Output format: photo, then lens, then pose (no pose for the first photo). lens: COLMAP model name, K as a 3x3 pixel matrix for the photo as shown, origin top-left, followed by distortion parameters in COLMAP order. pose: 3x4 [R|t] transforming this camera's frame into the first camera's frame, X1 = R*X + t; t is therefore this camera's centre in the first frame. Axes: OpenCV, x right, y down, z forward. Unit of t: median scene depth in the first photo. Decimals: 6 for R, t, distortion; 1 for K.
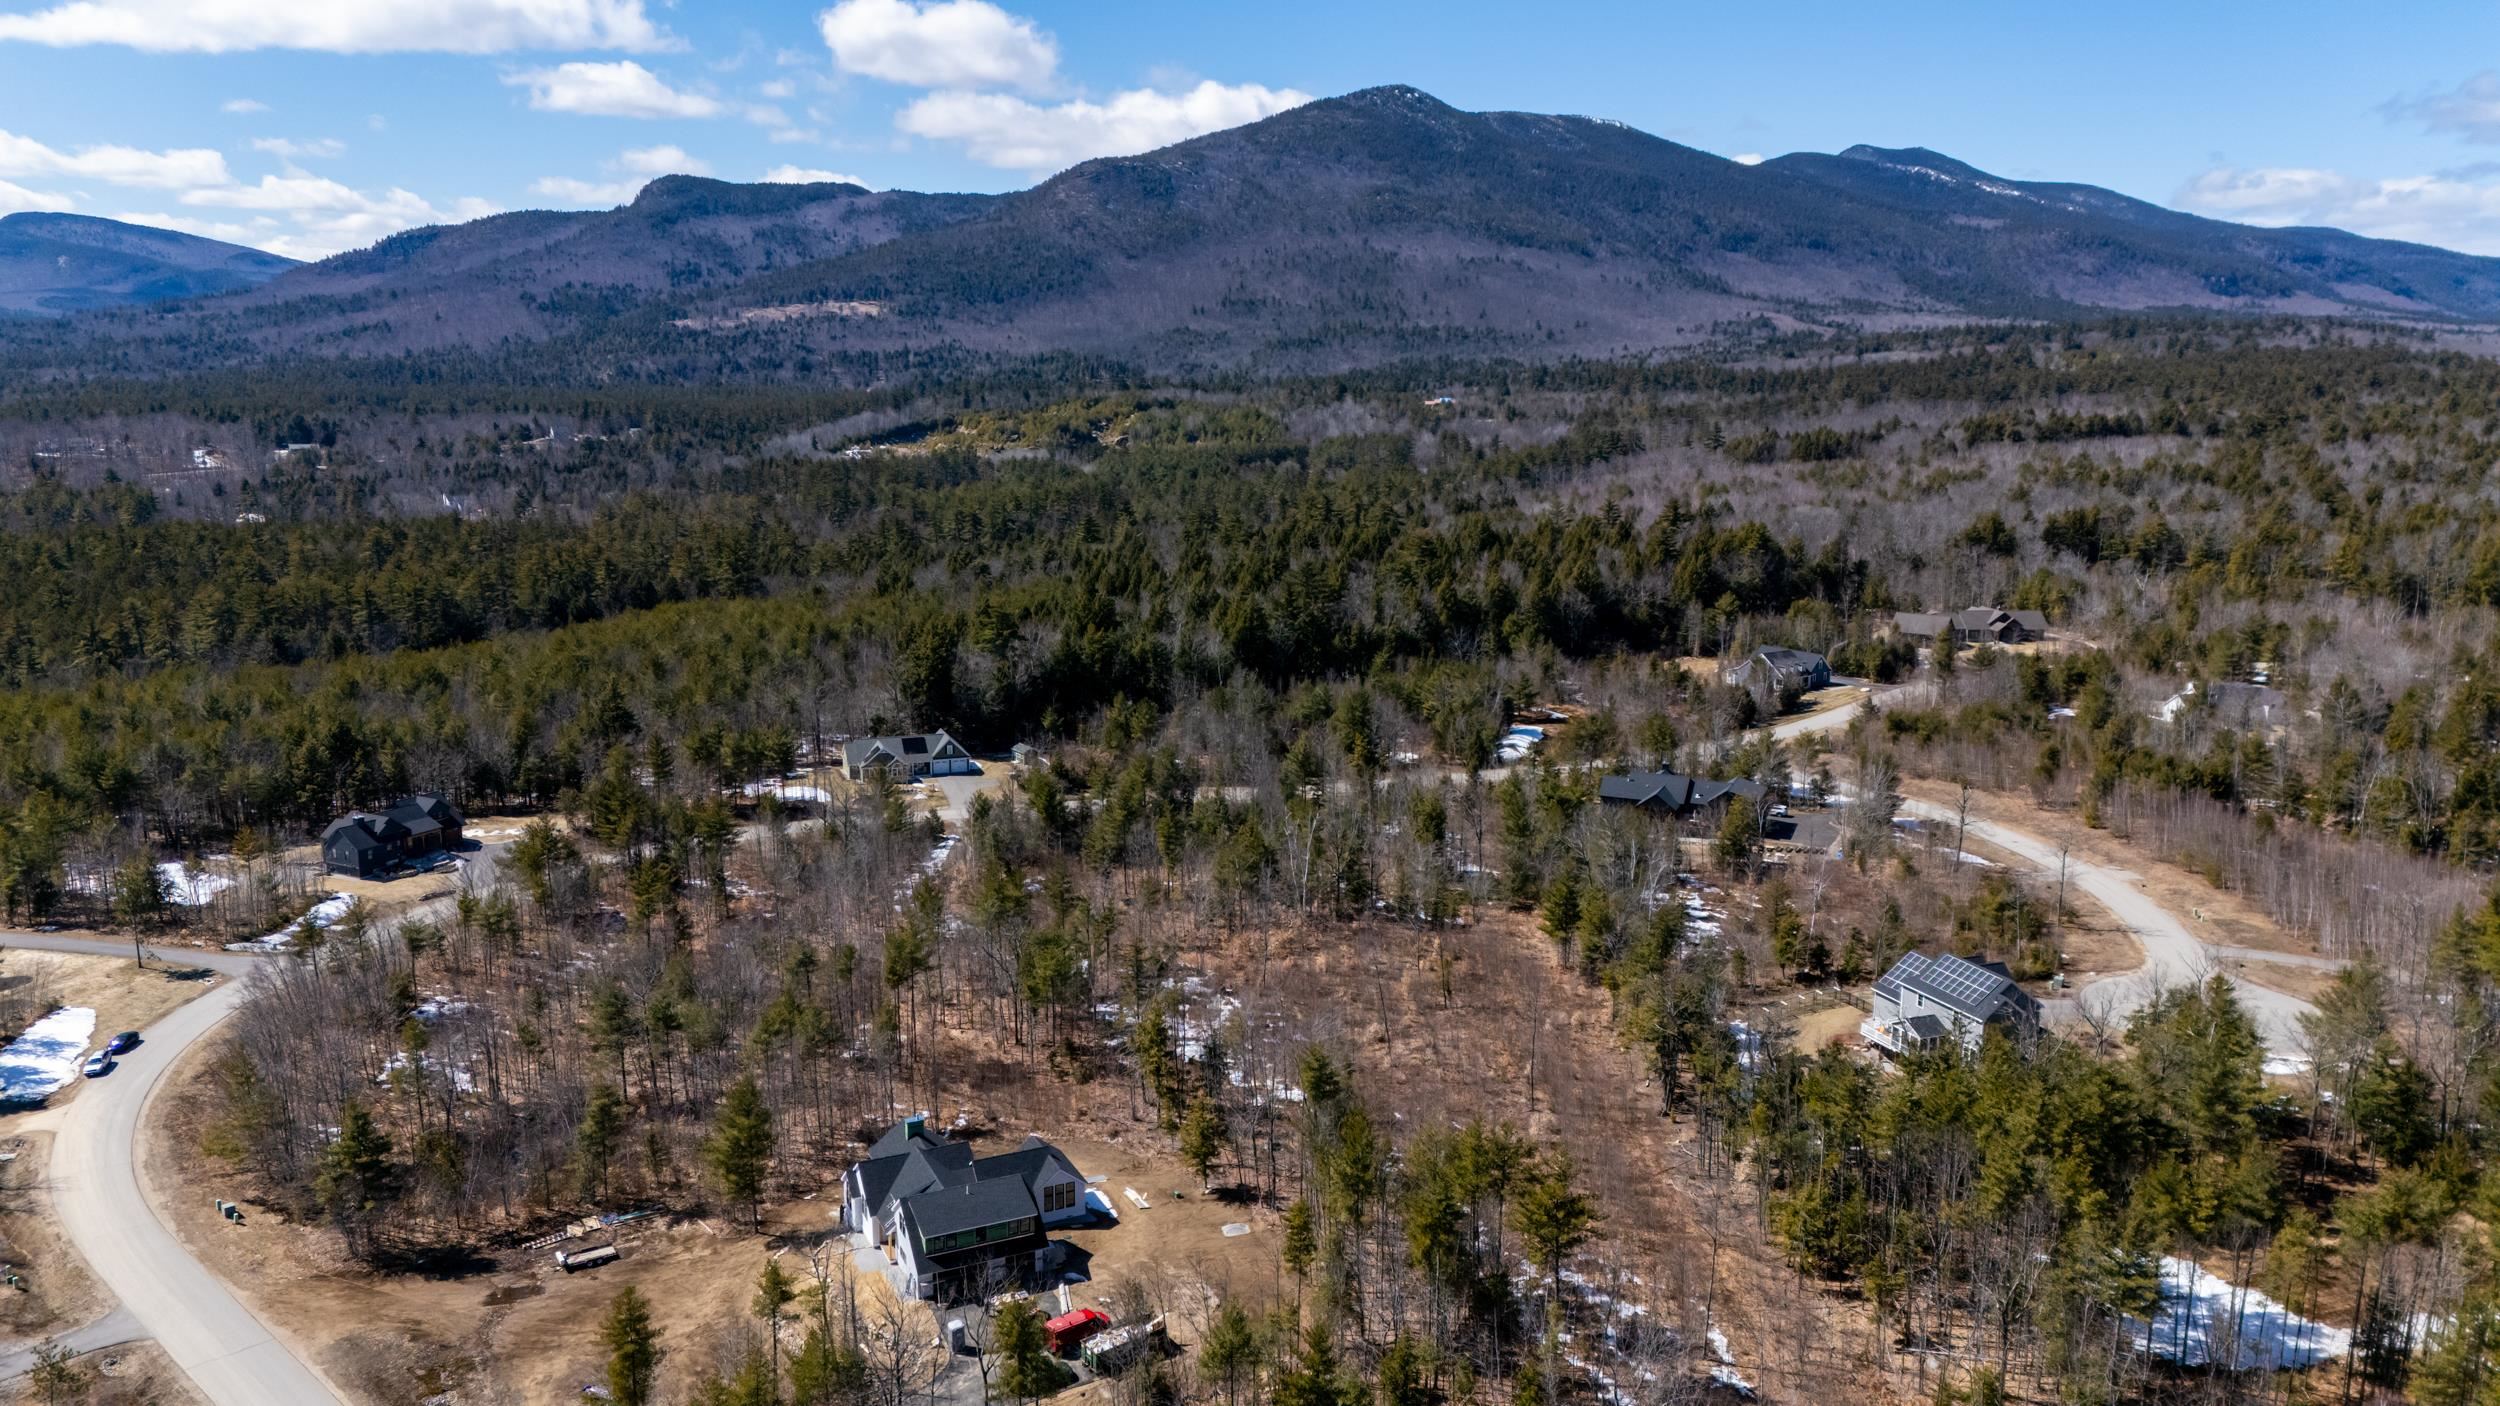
lens RADIAL K [[1828.2, 0, 1252.1], [0, 1828.2, 710.9], [0, 0, 1]] dist [0.091899, -0.083678]
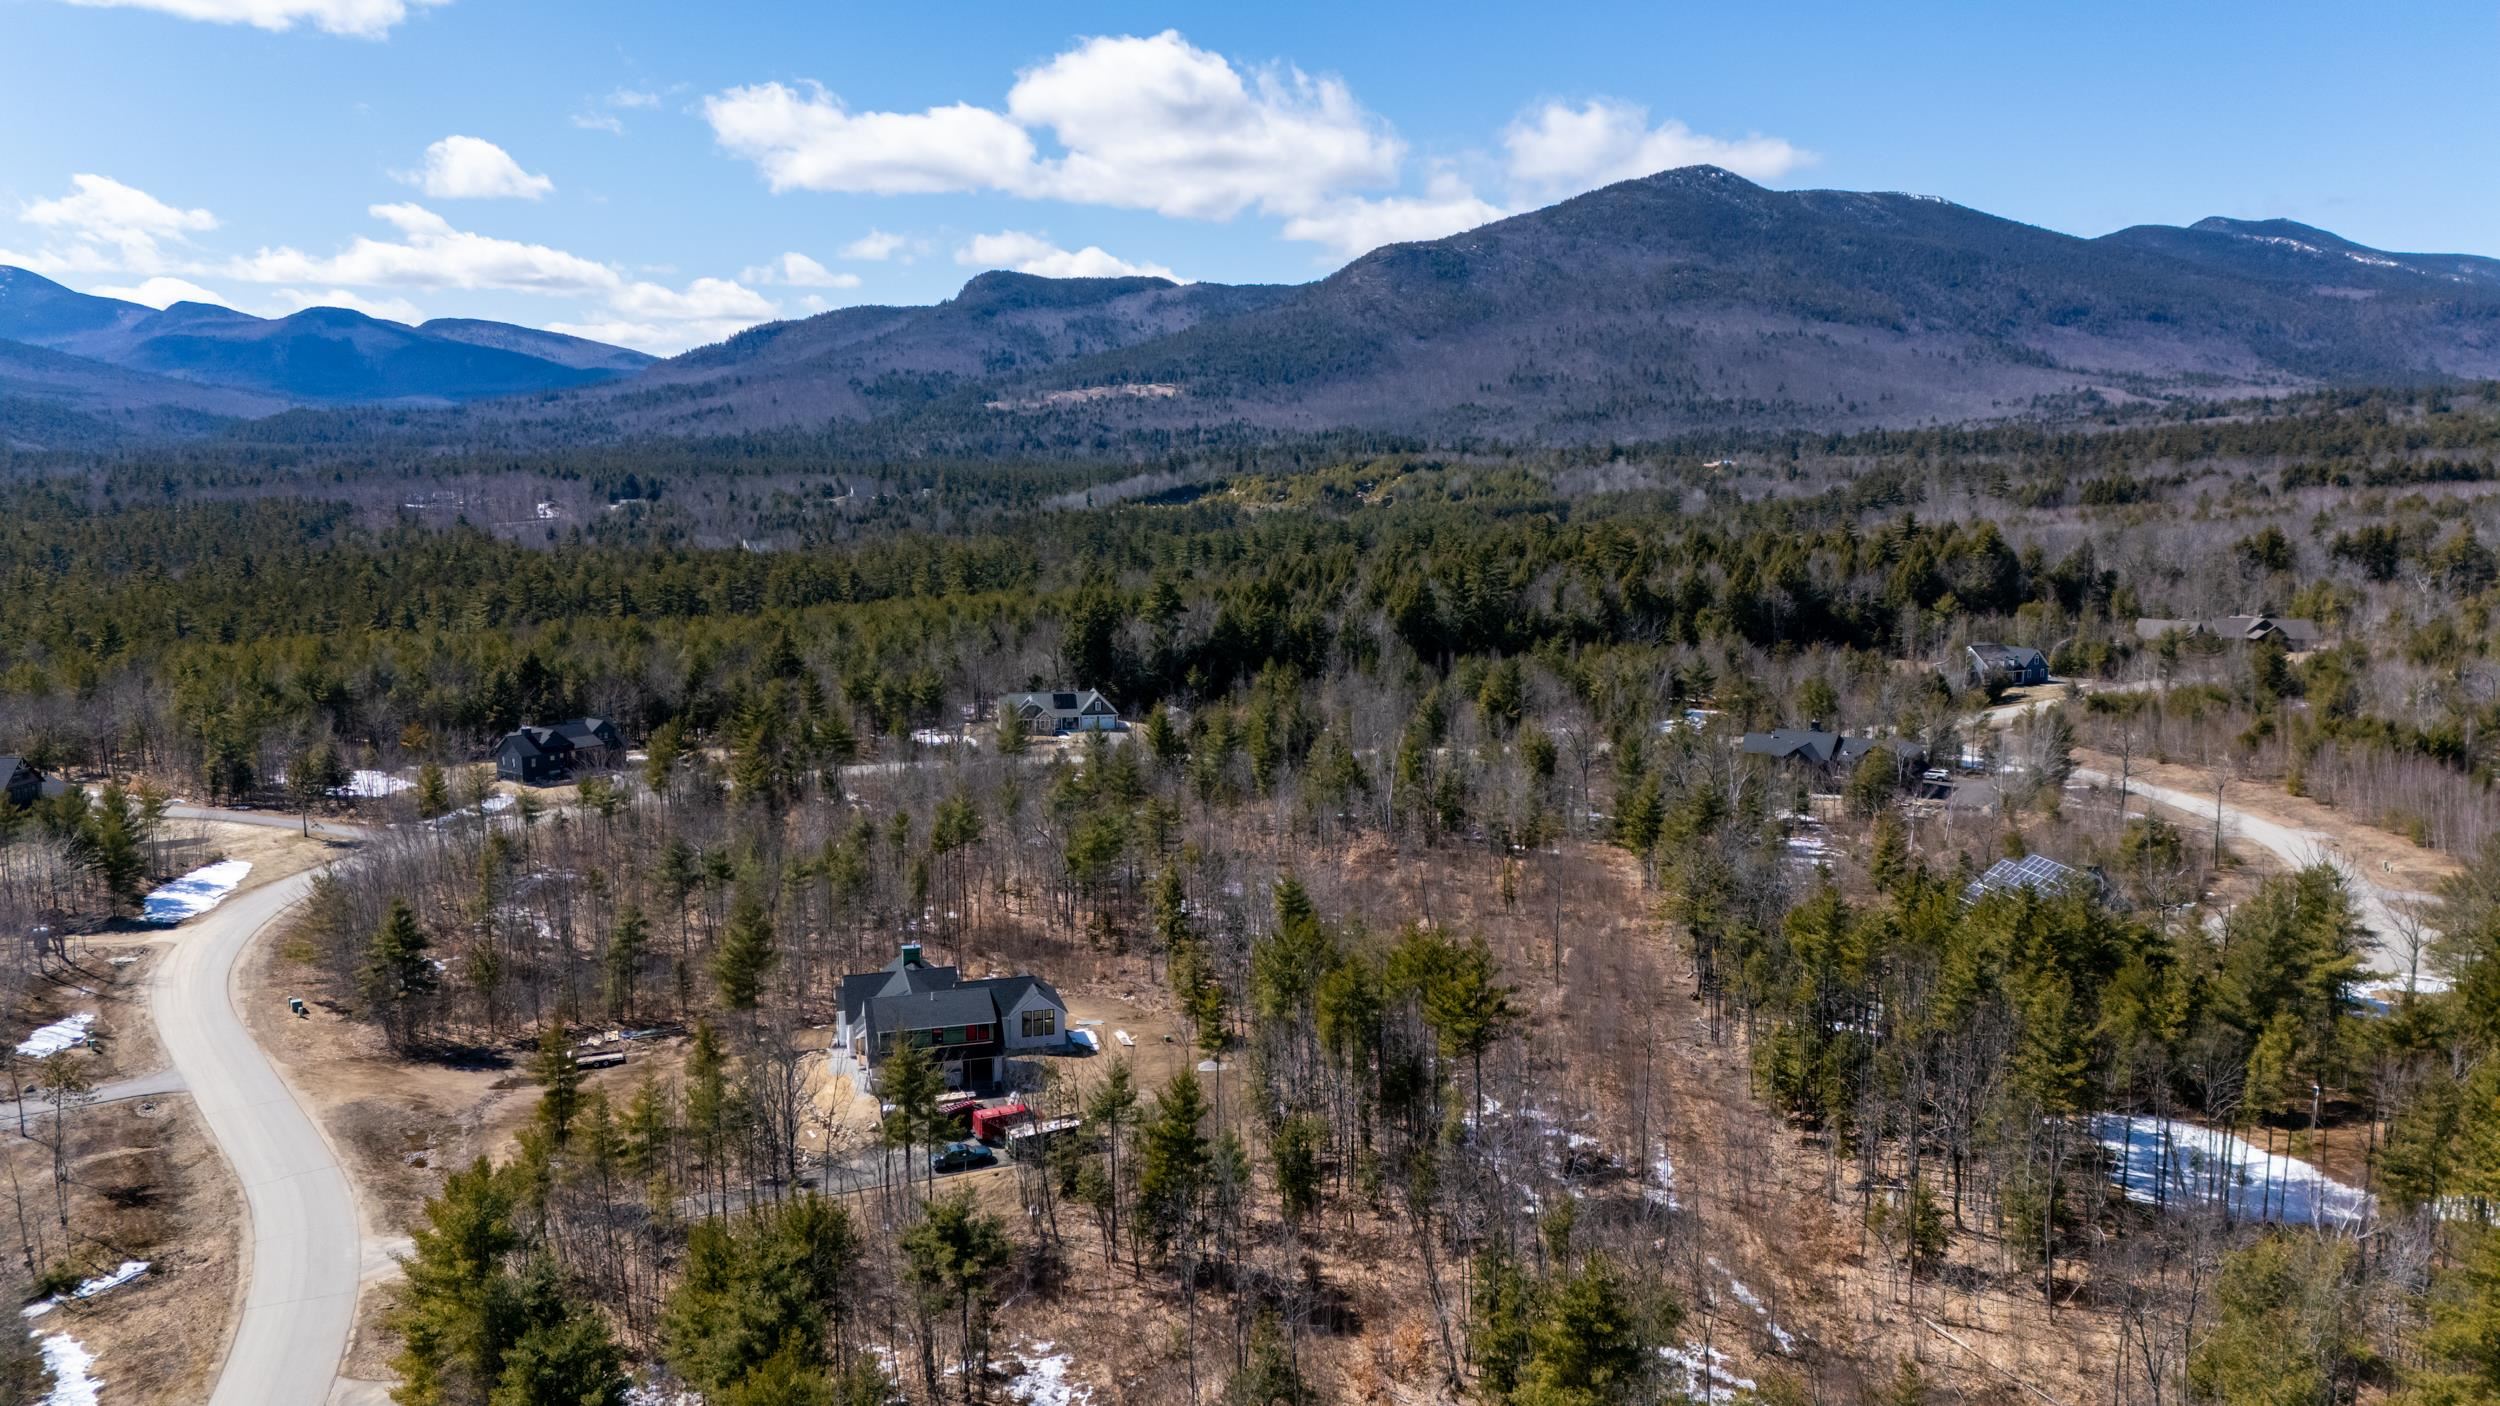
lens RADIAL K [[1828.2, 0, 1251.1], [0, 1828.2, 701.0], [0, 0, 1]] dist [0.091899, -0.083678]
pose [[0.986457, 0.021045, -0.162666, 0.050100], [-0.029957, 0.998170, -0.052528, 0.041405], [0.161263, 0.056690, 0.985282, 0.008844]]
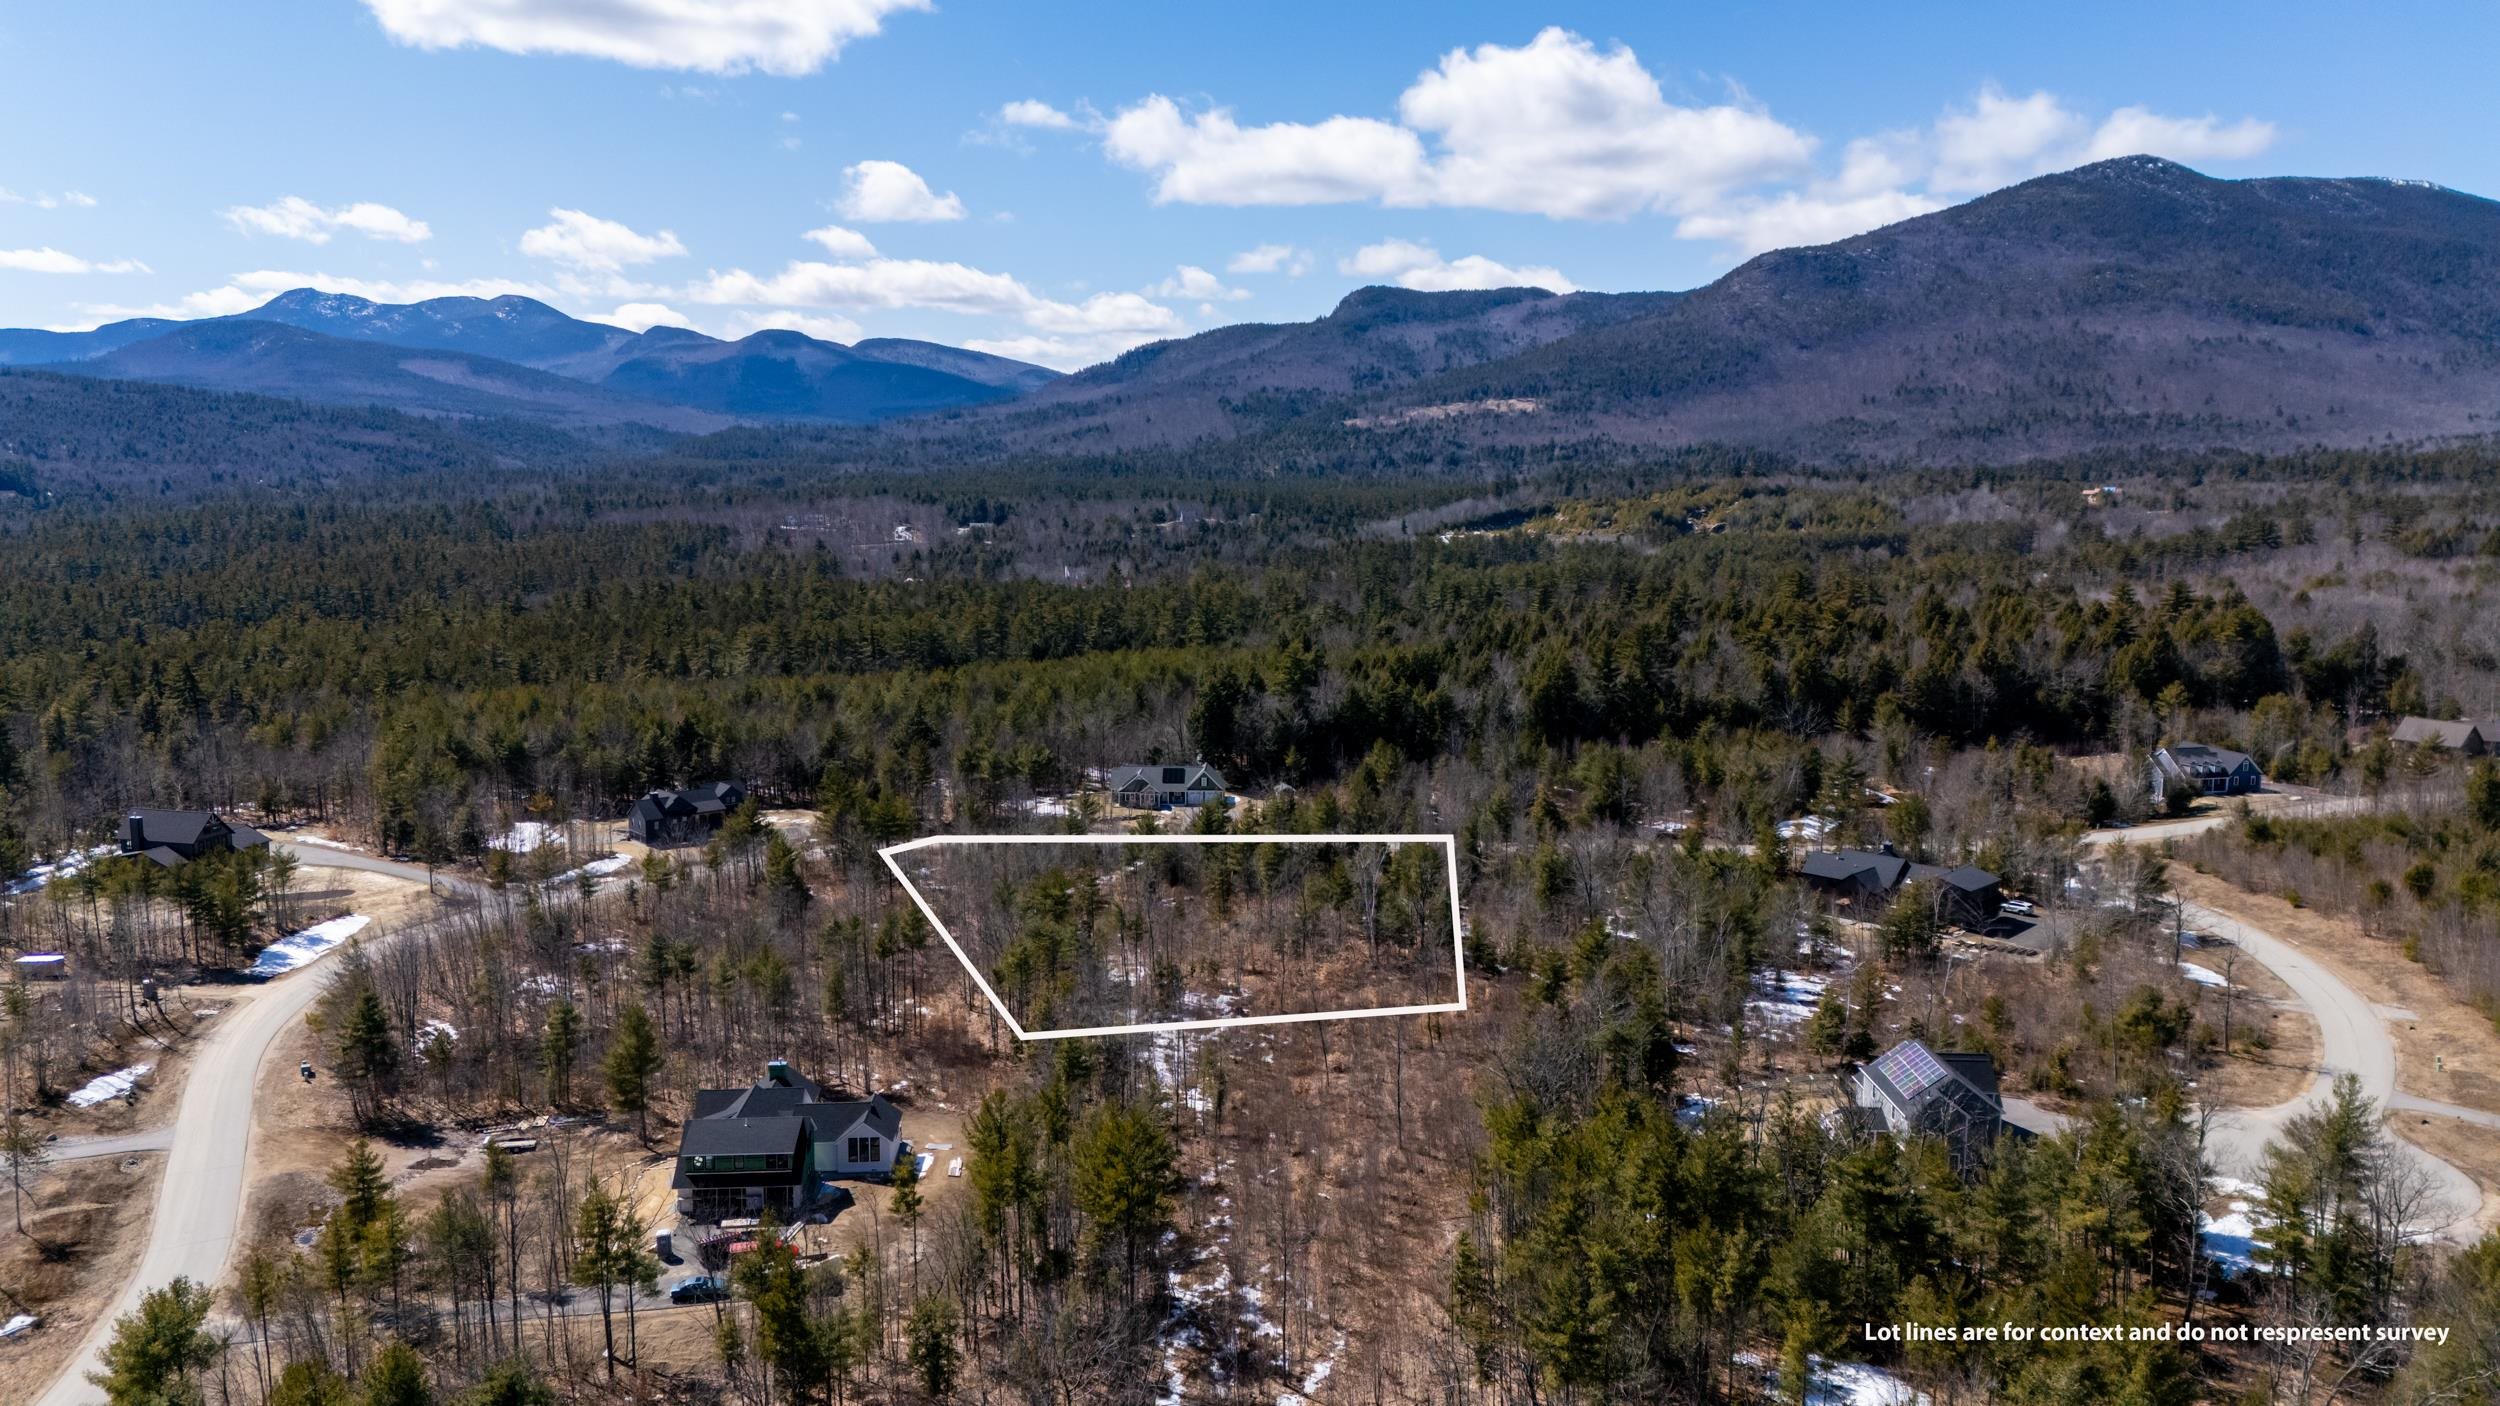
lens RADIAL K [[1828.2, 0, 1251.1], [0, 1828.2, 706.5], [0, 0, 1]] dist [0.091899, -0.083678]
pose [[0.929548, 0.051720, -0.365057, 0.141372], [-0.071906, 0.996531, -0.041910, 0.011997], [0.361623, 0.065207, 0.930041, 0.024948]]
